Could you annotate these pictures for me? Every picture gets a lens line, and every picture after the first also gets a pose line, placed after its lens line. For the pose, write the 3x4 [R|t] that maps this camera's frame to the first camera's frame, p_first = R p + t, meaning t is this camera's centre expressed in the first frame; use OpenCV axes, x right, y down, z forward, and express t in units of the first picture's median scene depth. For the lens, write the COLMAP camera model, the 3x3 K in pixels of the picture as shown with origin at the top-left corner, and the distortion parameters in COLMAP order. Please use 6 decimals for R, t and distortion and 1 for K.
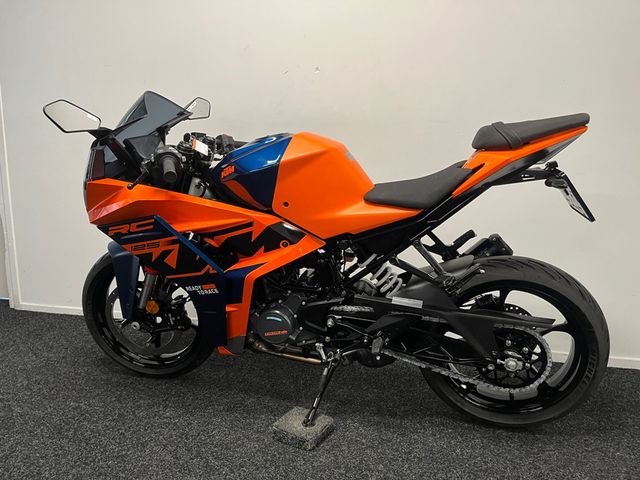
lens RADIAL K [[483.9, 0, 320.3], [0, 483.9, 238.3], [0, 0, 1]] dist [-0.003377, -0.008219]
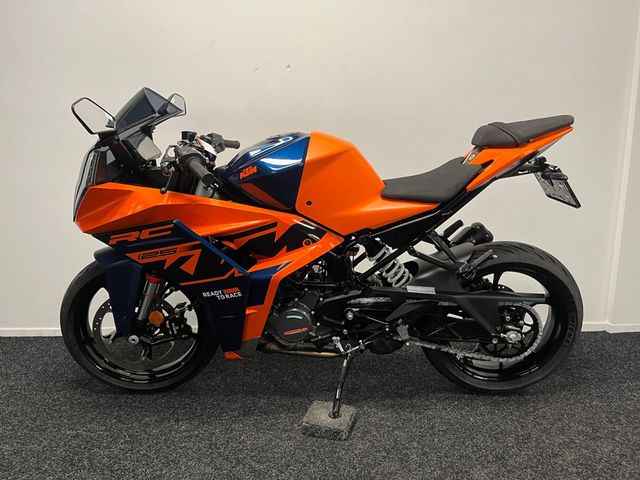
lens RADIAL K [[483.9, 0, 320.2], [0, 483.9, 241.5], [0, 0, 1]] dist [-0.003377, -0.008219]
pose [[0.967967, -0.057413, 0.244424, -0.288762], [0.053098, 0.998296, 0.024213, -0.013067], [-0.245398, -0.010459, 0.969366, 0.011967]]
